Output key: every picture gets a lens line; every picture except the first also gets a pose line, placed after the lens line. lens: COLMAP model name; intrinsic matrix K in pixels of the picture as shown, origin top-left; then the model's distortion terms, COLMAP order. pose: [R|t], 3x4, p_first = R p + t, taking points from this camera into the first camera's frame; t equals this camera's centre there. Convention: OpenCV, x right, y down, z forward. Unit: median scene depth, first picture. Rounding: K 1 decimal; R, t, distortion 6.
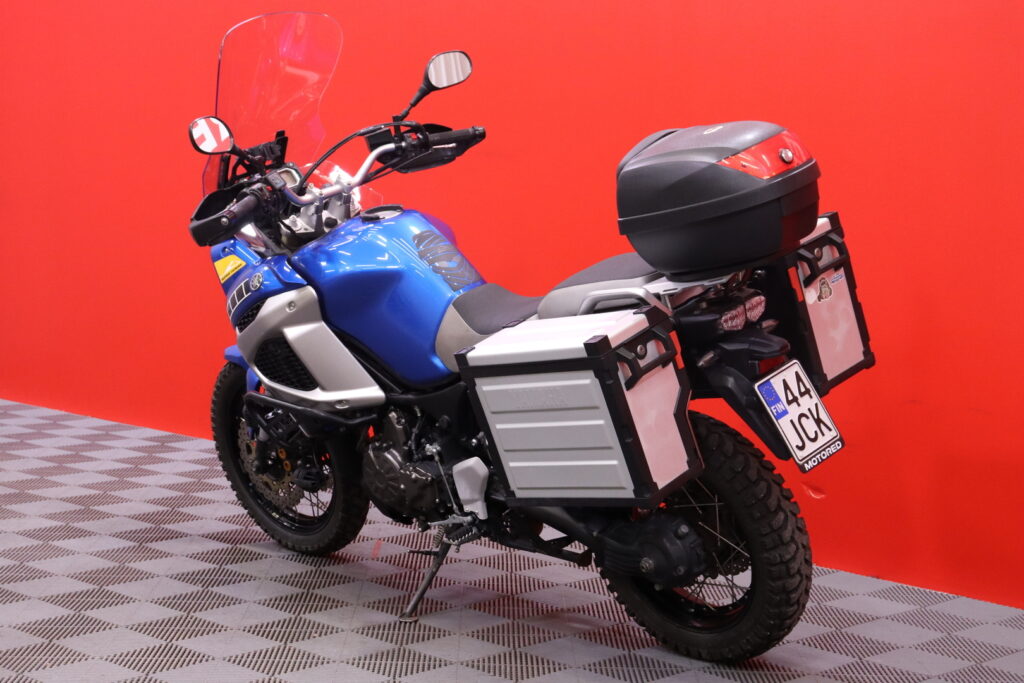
lens RADIAL K [[1866.0, 0, 512.0], [0, 1866.0, 341.5], [0, 0, 1]] dist [0.348074, 0.005637]
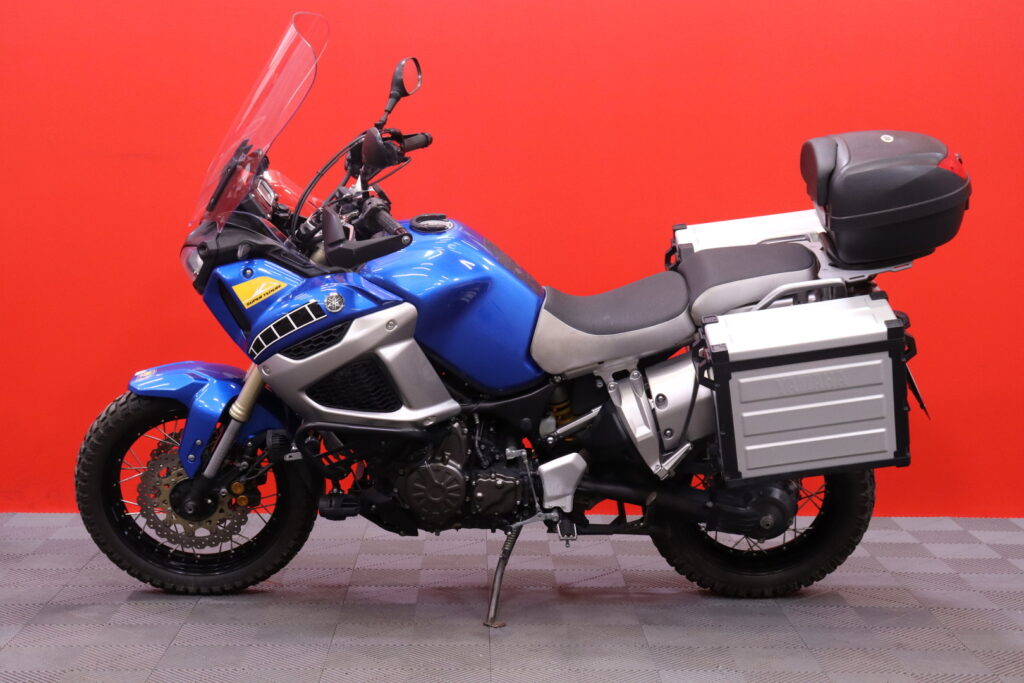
lens RADIAL K [[1727.8, 0, 512.0], [0, 1727.8, 341.5], [0, 0, 1]] dist [0.178075, 0.062314]
pose [[0.695988, -0.092342, 0.712091, -0.703770], [0.078574, 0.995535, 0.052300, -0.051733], [-0.713741, 0.019552, 0.700136, 0.339910]]
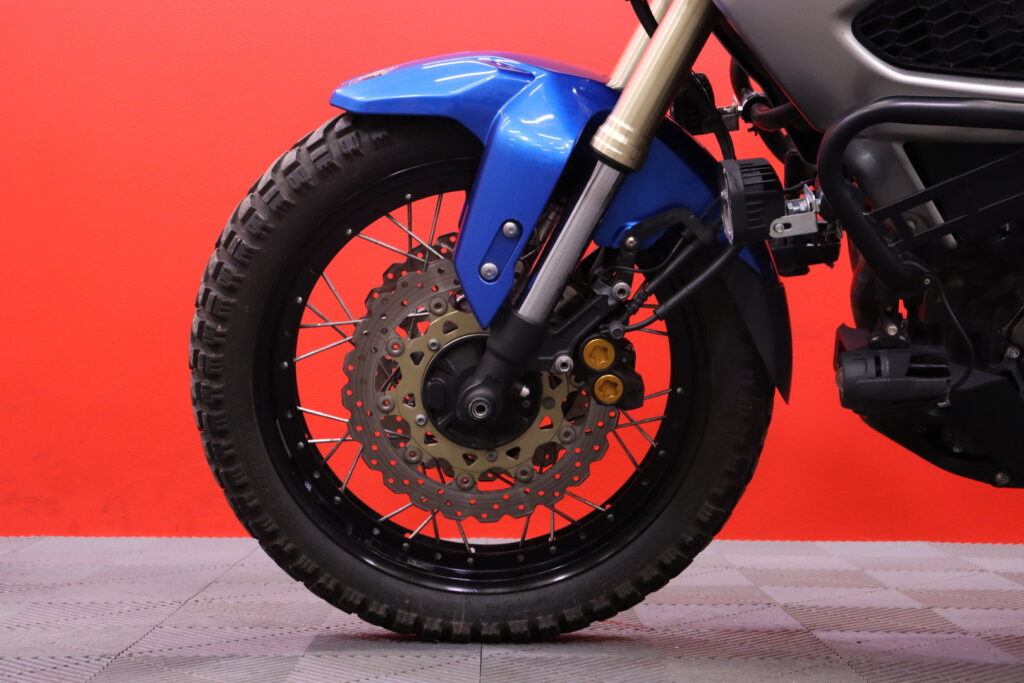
lens RADIAL K [[1629.5, 0, 512.0], [0, 1629.5, 341.5], [0, 0, 1]] dist [0.088456, 0.009497]
pose [[0.696310, -0.009575, 0.717677, -0.404876], [0.082568, 0.994341, -0.066844, 0.085802], [-0.712976, 0.105802, 0.693160, 0.883782]]
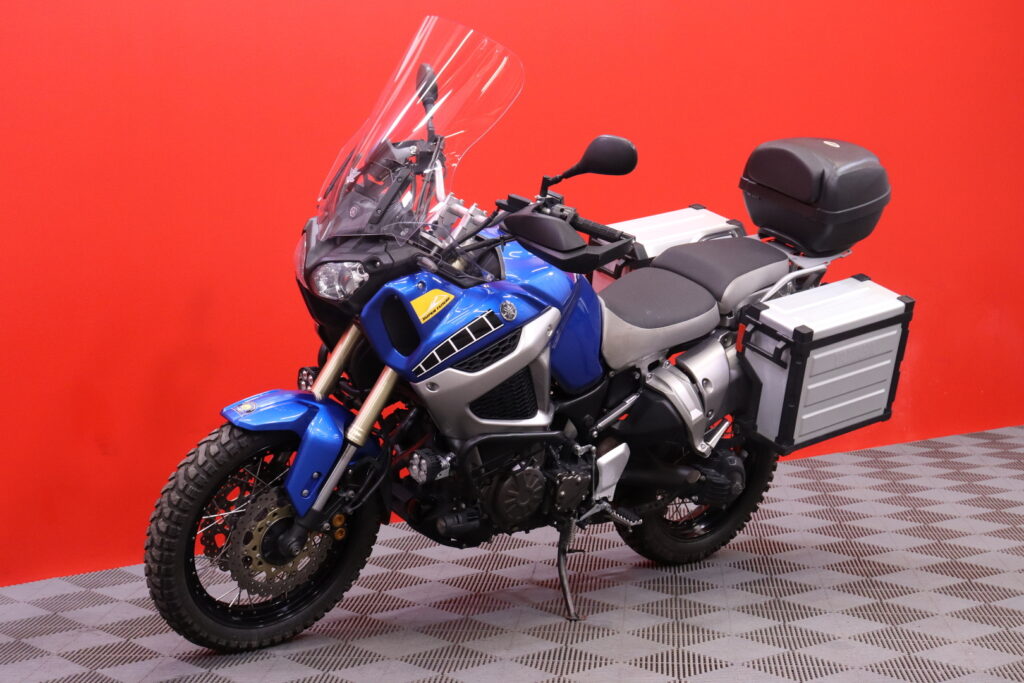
lens RADIAL K [[1781.8, 0, 512.0], [0, 1781.8, 341.5], [0, 0, 1]] dist [0.232180, 0.063907]
pose [[0.087966, -0.115873, 0.989361, -1.025447], [0.105069, 0.988750, 0.106460, -0.112443], [-0.990567, 0.094586, 0.099151, 0.929542]]
